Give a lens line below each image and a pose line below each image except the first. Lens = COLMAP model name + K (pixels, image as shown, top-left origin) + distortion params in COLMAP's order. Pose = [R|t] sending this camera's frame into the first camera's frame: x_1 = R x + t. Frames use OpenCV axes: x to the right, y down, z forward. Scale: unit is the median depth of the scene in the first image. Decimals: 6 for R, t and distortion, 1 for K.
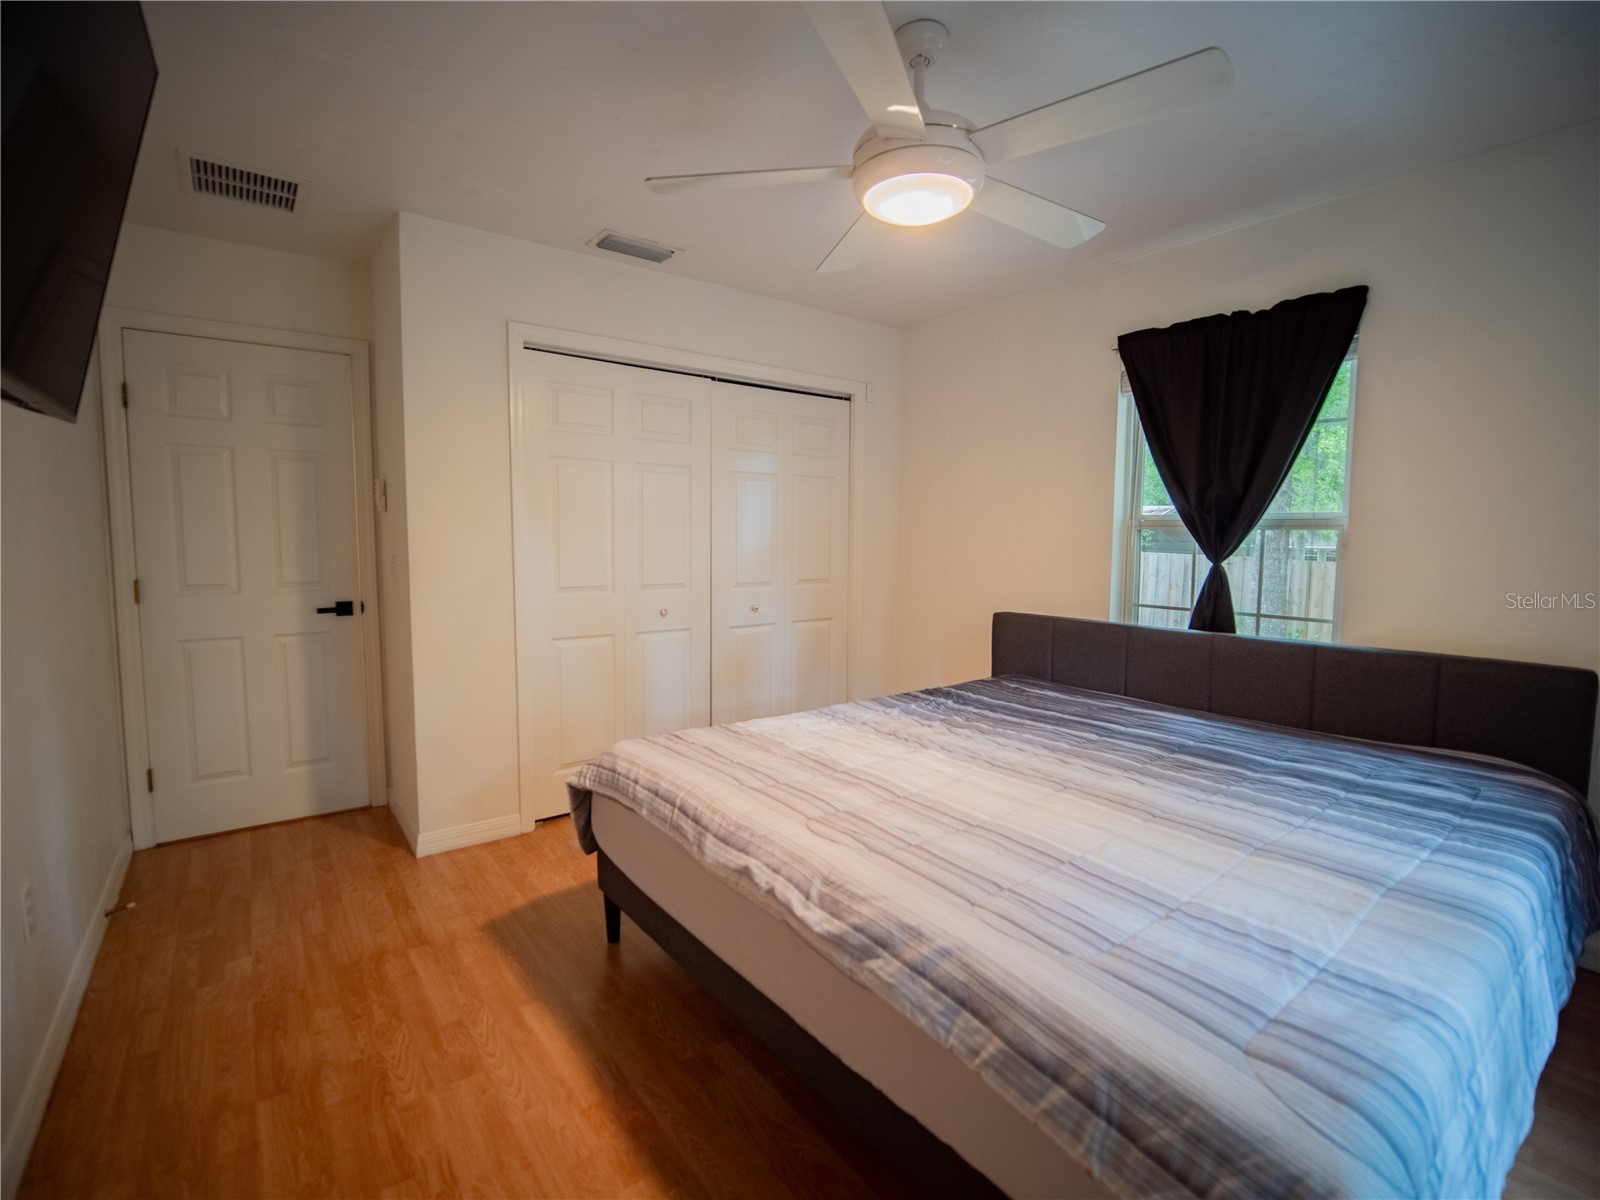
lens RADIAL K [[725.7, 0, 799.3], [0, 725.7, 587.2], [0, 0, 1]] dist [0.000644, 0.000036]
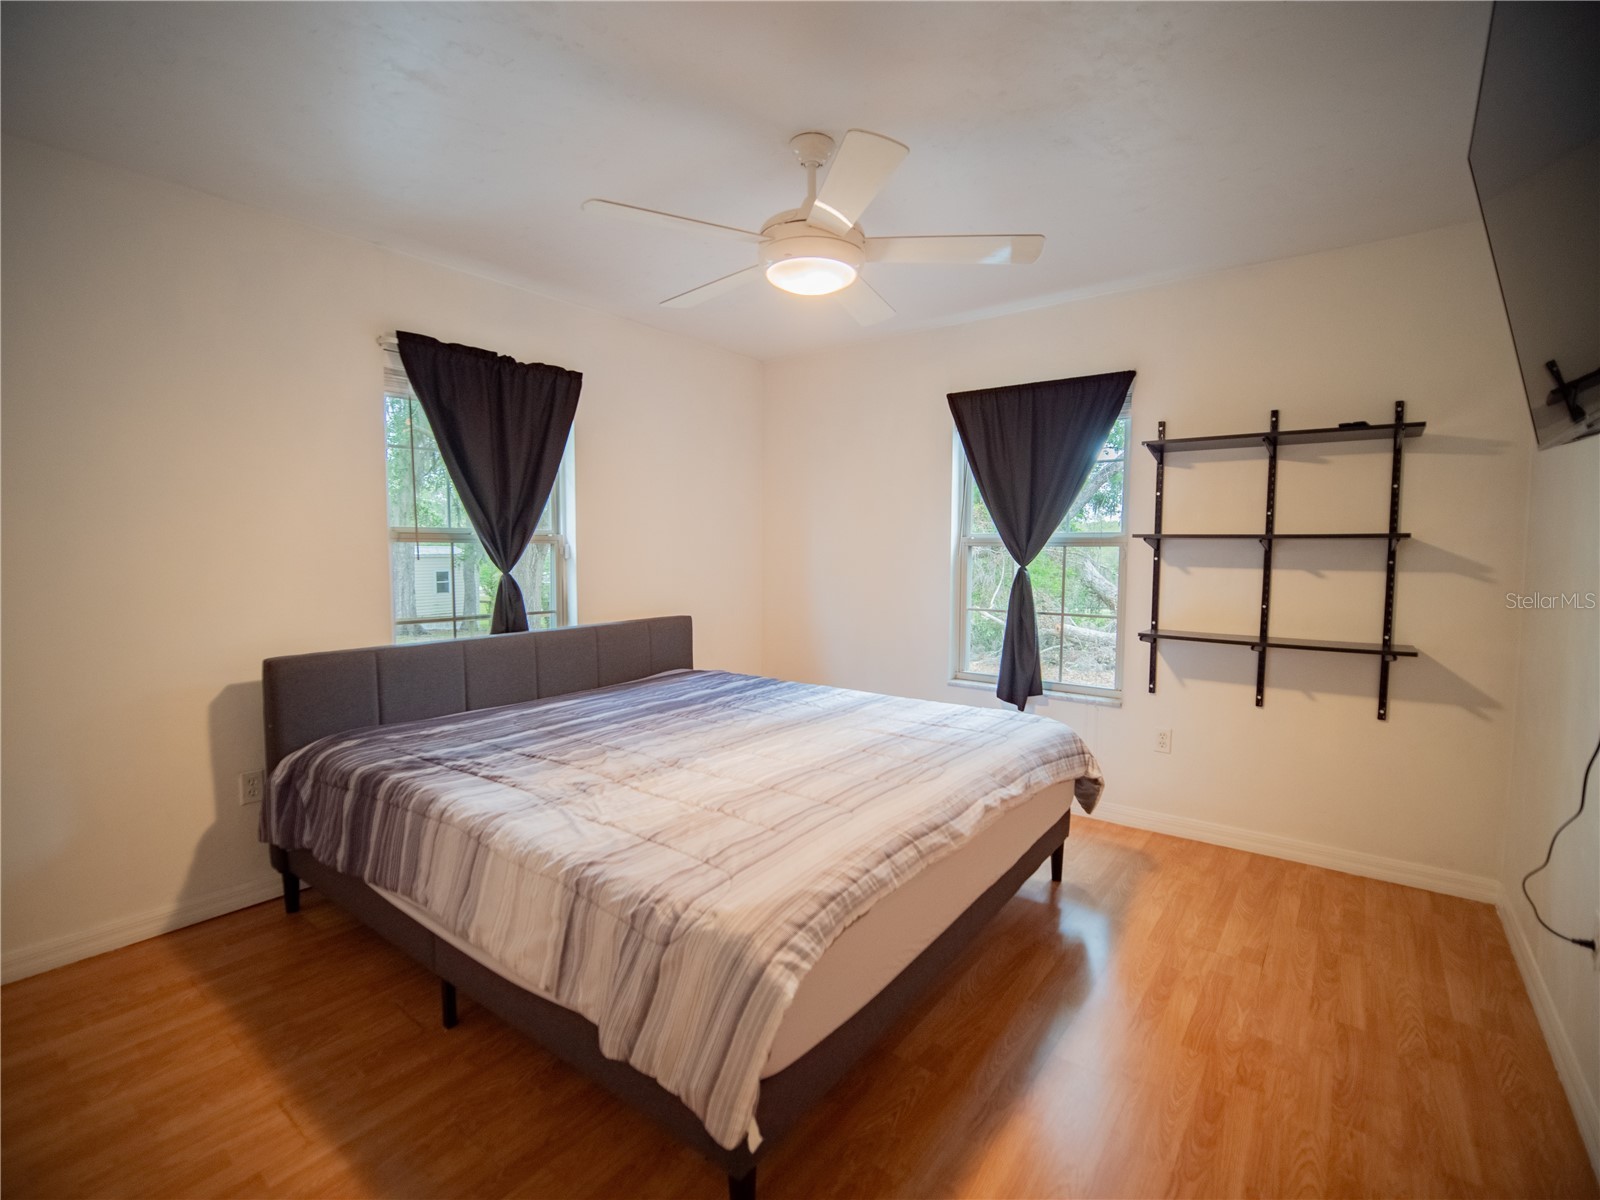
lens RADIAL K [[727.2, 0, 795.6], [0, 727.2, 590.8], [0, 0, 1]] dist [-0.019256, -0.000358]
pose [[-0.244059, -0.061387, 0.967816, -0.909123], [0.073654, 0.993938, 0.081617, -0.092044], [-0.966959, 0.091203, -0.238058, 1.200288]]
